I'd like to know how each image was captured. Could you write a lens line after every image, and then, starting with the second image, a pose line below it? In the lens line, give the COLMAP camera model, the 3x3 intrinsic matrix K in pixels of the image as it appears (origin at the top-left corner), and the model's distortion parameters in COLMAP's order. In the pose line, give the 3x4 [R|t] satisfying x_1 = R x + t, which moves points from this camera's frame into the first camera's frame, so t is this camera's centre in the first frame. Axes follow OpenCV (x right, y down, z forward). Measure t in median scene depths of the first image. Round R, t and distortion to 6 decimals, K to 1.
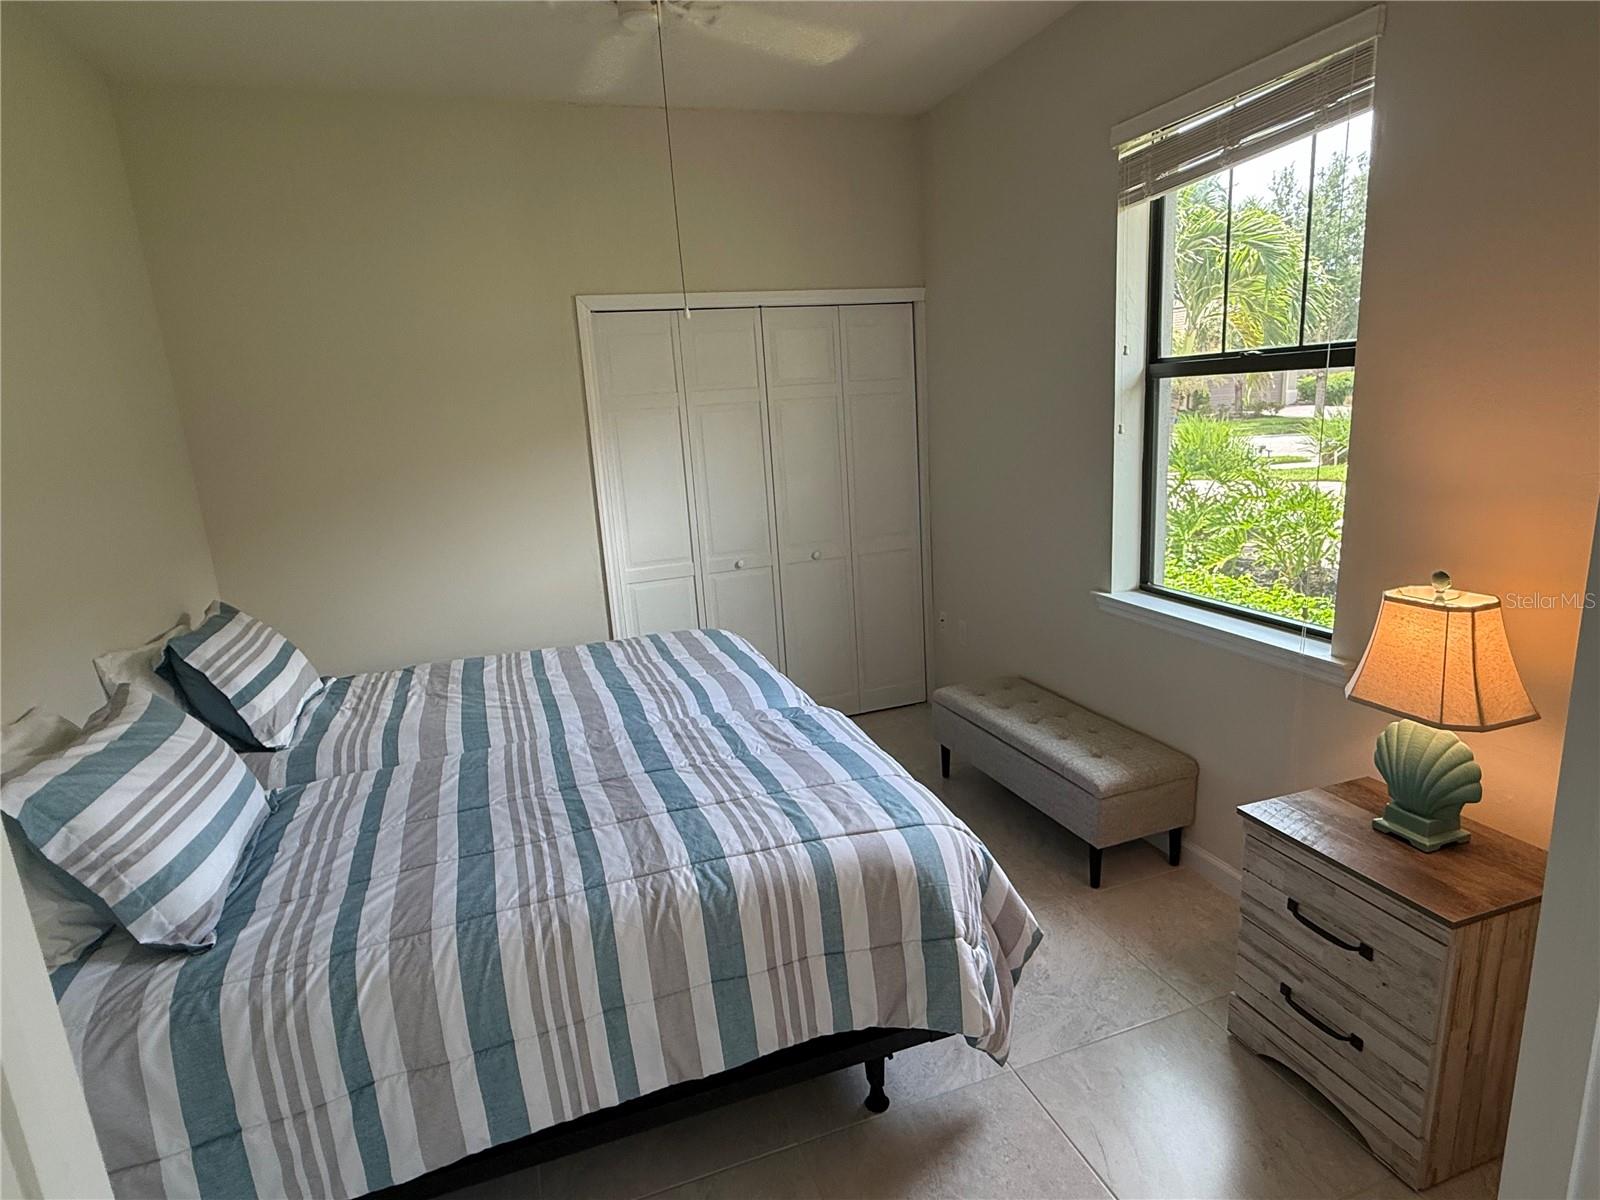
lens RADIAL K [[877.4, 0, 798.0], [0, 877.4, 606.7], [0, 0, 1]] dist [-0.001953, -0.001084]
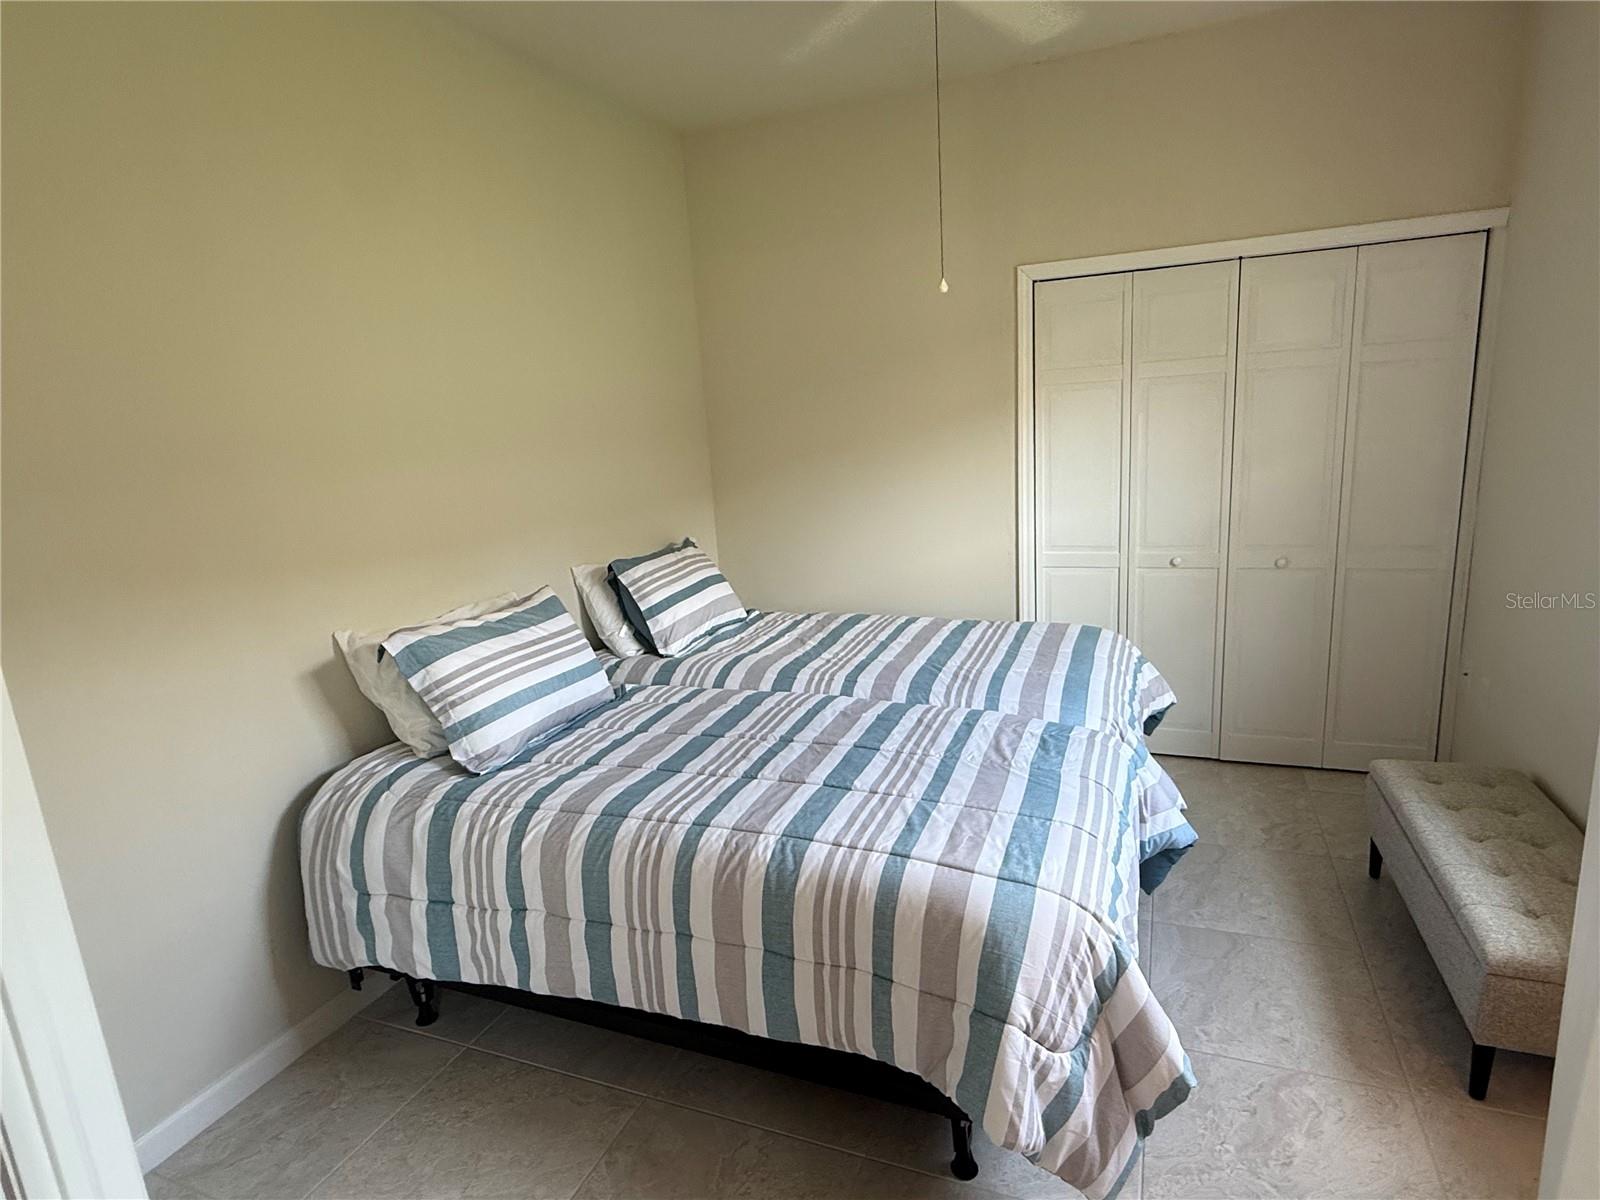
lens RADIAL K [[877.4, 0, 798.0], [0, 877.4, 606.7], [0, 0, 1]] dist [-0.001953, -0.001084]
pose [[0.746083, 0.158749, -0.646652, 0.447803], [-0.136427, 0.987006, 0.084898, -0.053581], [0.651727, 0.024880, 0.758046, 0.194565]]
